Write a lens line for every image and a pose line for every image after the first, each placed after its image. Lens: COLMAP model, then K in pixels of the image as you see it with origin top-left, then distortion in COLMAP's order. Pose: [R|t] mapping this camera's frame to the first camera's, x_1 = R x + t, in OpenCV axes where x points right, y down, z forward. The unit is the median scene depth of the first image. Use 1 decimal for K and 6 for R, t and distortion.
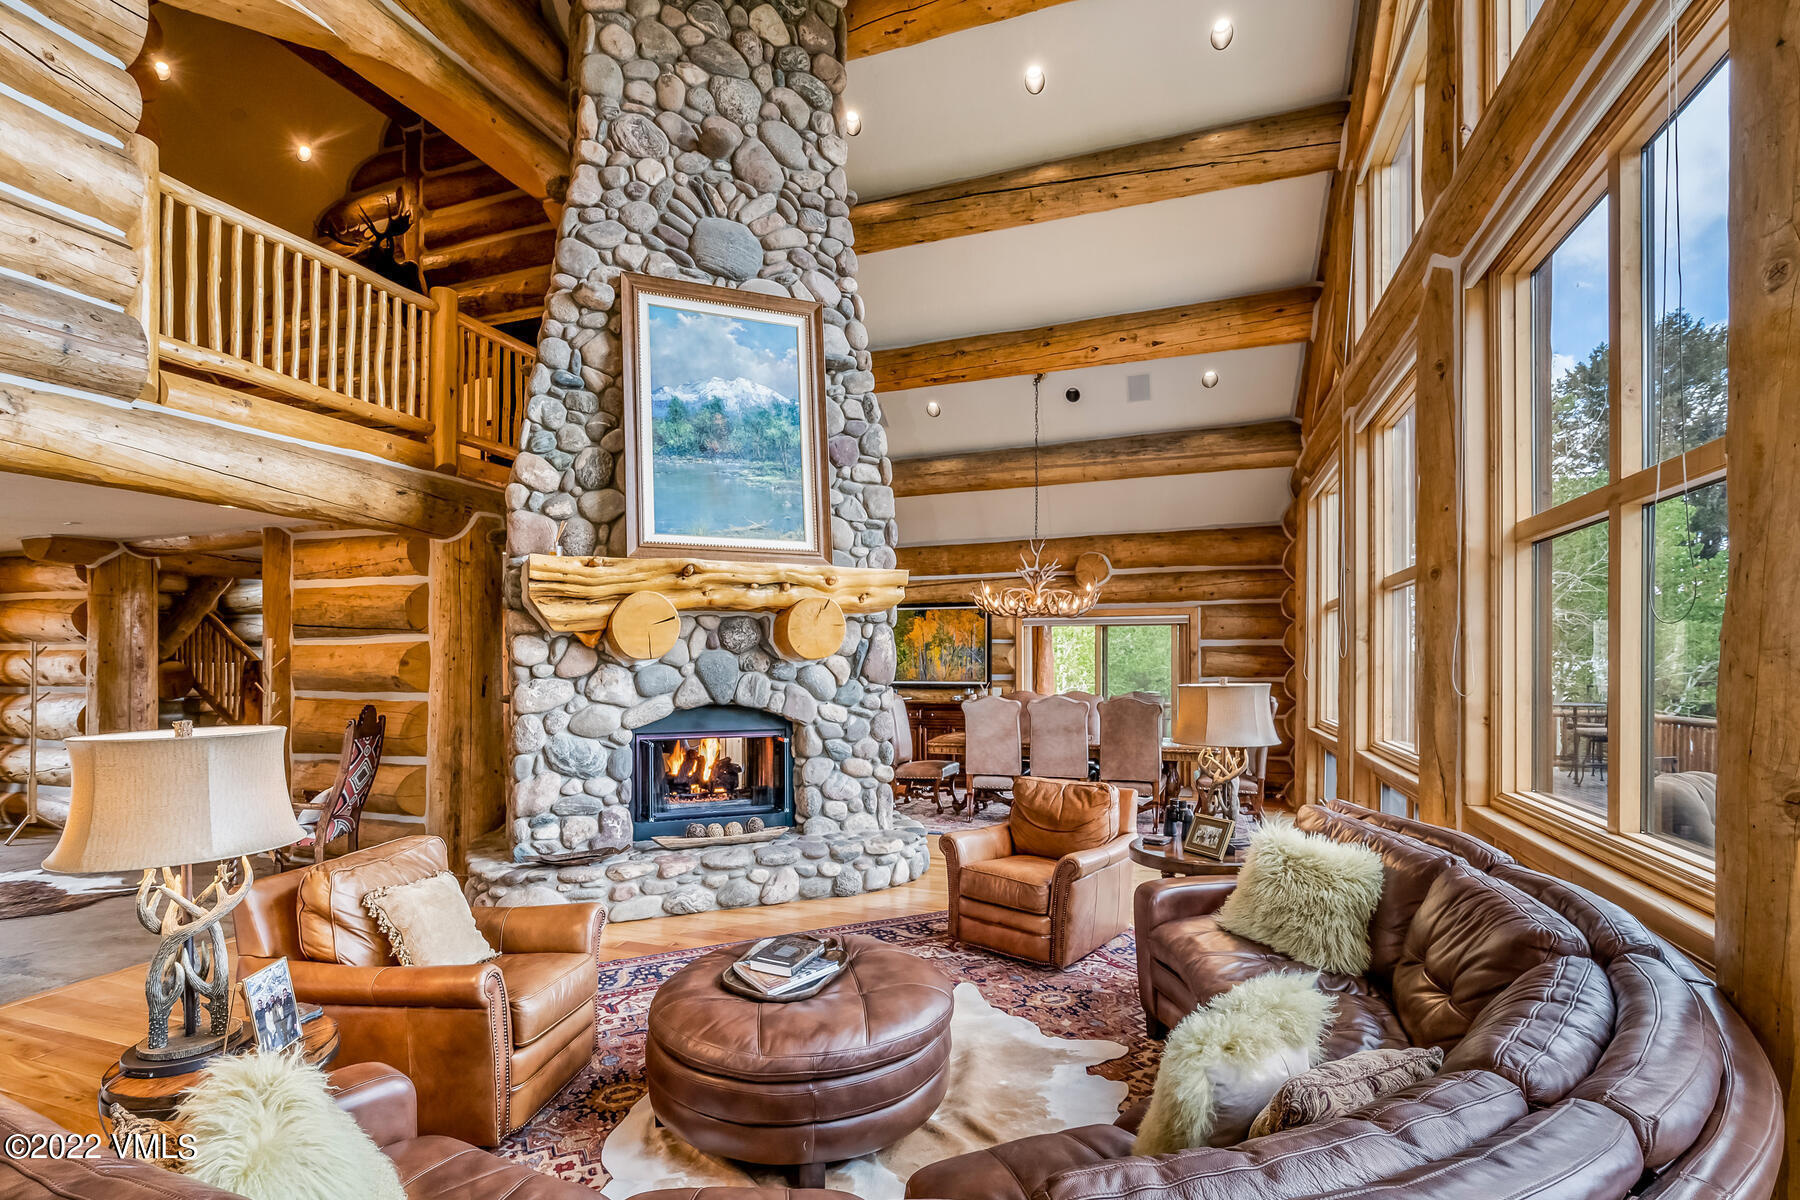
lens RADIAL K [[824.0, 0, 890.0], [0, 824.0, 688.4], [0, 0, 1]] dist [-0.000975, 0.000988]
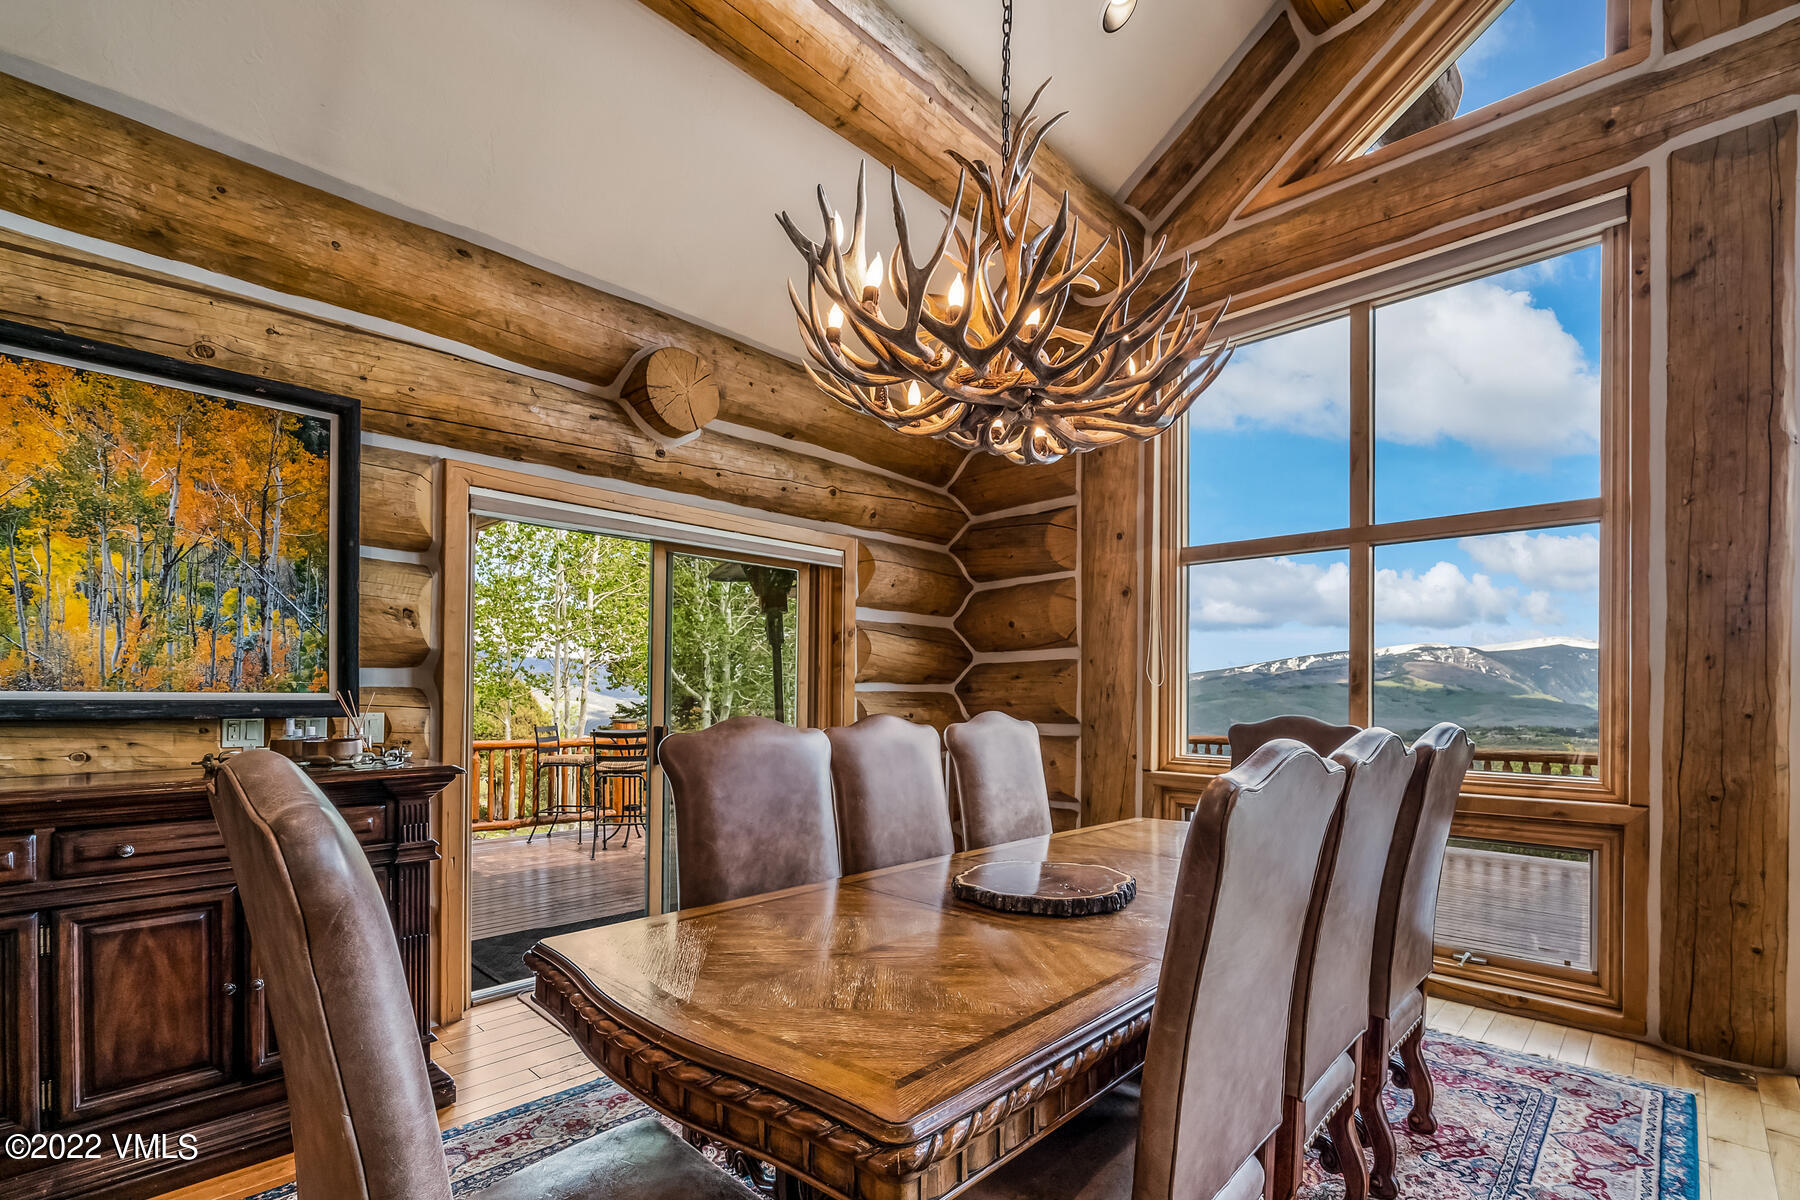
lens RADIAL K [[824.0, 0, 890.0], [0, 824.0, 688.4], [0, 0, 1]] dist [-0.000975, 0.000988]
pose [[0.415066, 0.002691, 0.909787, -0.053179], [0.002107, 0.999990, -0.003919, -0.008233], [-0.909789, 0.003543, 0.415056, 0.721267]]
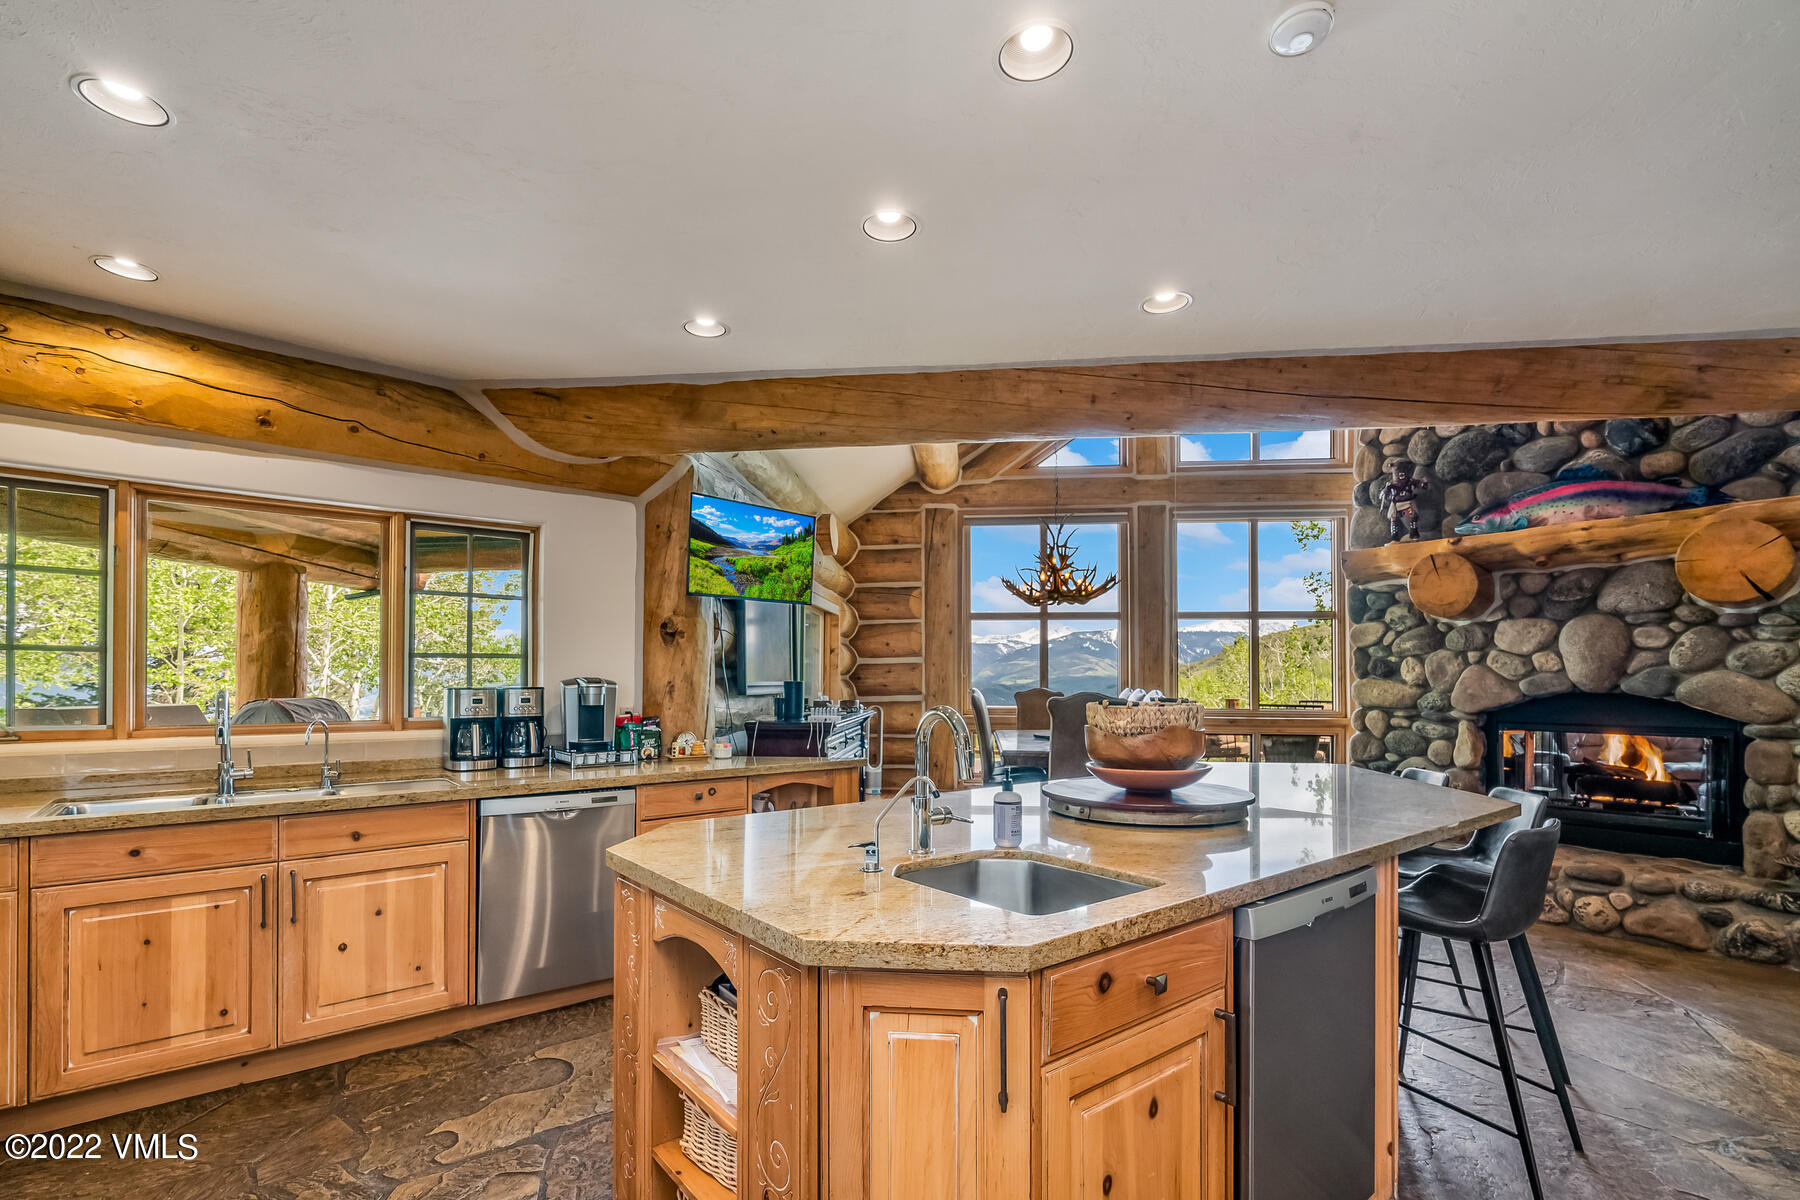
lens RADIAL K [[830.1, 0, 896.2], [0, 830.1, 668.1], [0, 0, 1]] dist [0.000130, 0.000636]
pose [[-0.244514, 0.006834, 0.969622, -0.498775], [0.002654, 0.999976, -0.006379, -0.014128], [-0.969642, 0.001014, -0.244527, 1.076671]]
